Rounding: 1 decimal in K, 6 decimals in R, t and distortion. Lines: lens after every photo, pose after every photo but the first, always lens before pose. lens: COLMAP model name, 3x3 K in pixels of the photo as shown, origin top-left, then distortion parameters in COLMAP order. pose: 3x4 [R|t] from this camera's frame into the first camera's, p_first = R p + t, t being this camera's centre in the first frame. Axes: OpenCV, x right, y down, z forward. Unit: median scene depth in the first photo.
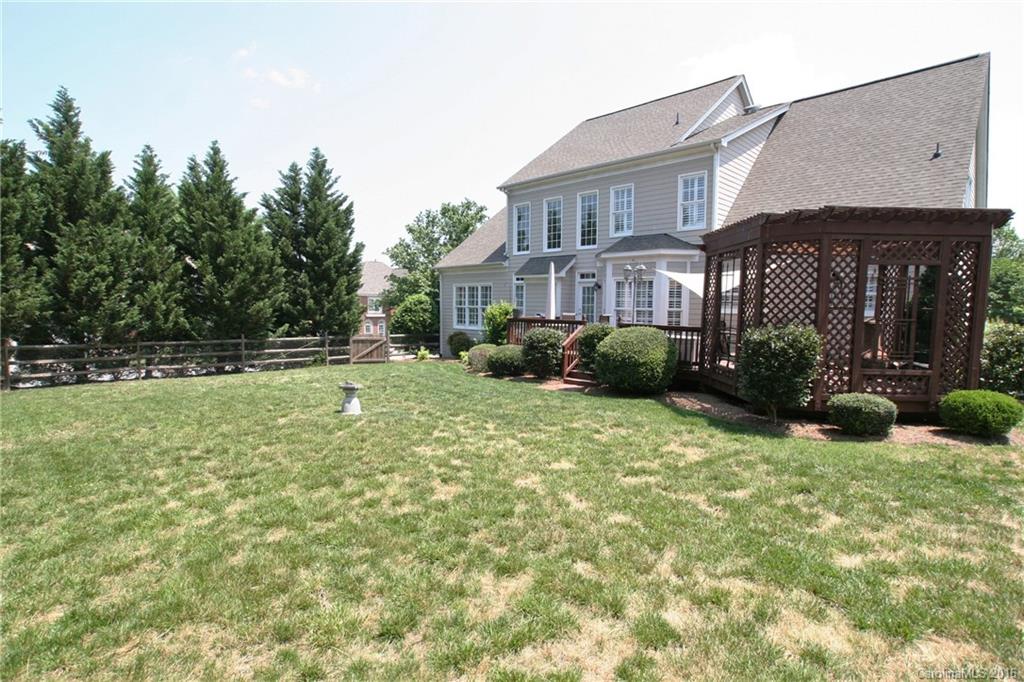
lens RADIAL K [[517.7, 0, 510.4], [0, 517.7, 346.3], [0, 0, 1]] dist [-0.078338, 0.043171]
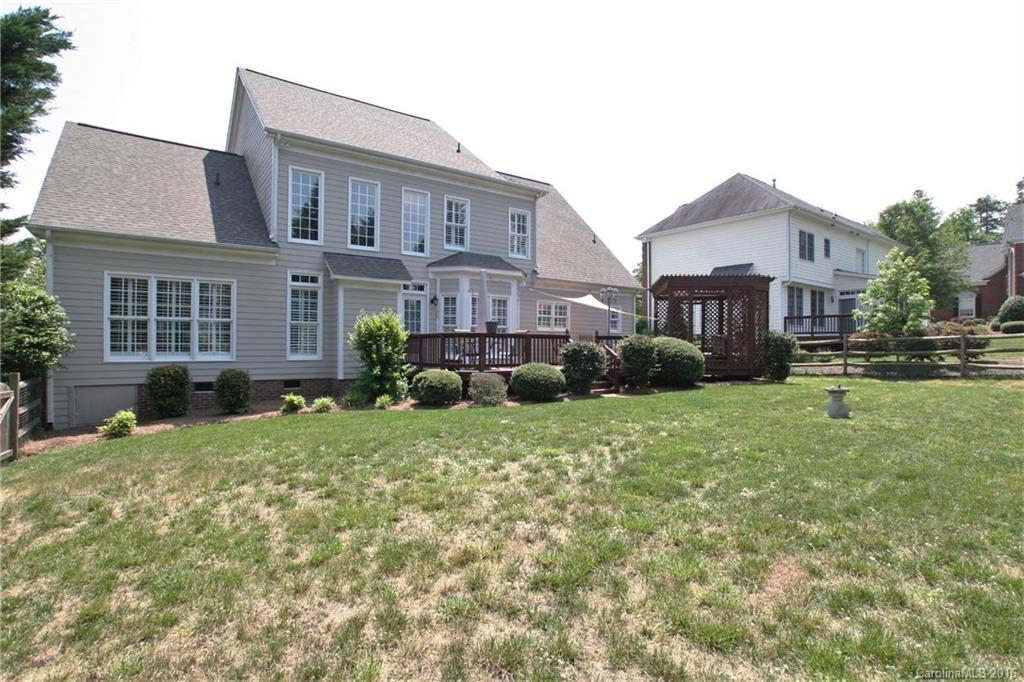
lens RADIAL K [[517.7, 0, 510.4], [0, 517.7, 346.3], [0, 0, 1]] dist [-0.078338, 0.043171]
pose [[0.119842, -0.050963, 0.991484, -0.671177], [0.052810, 0.997595, 0.044894, -0.064694], [-0.991387, 0.046980, 0.122245, 0.716113]]
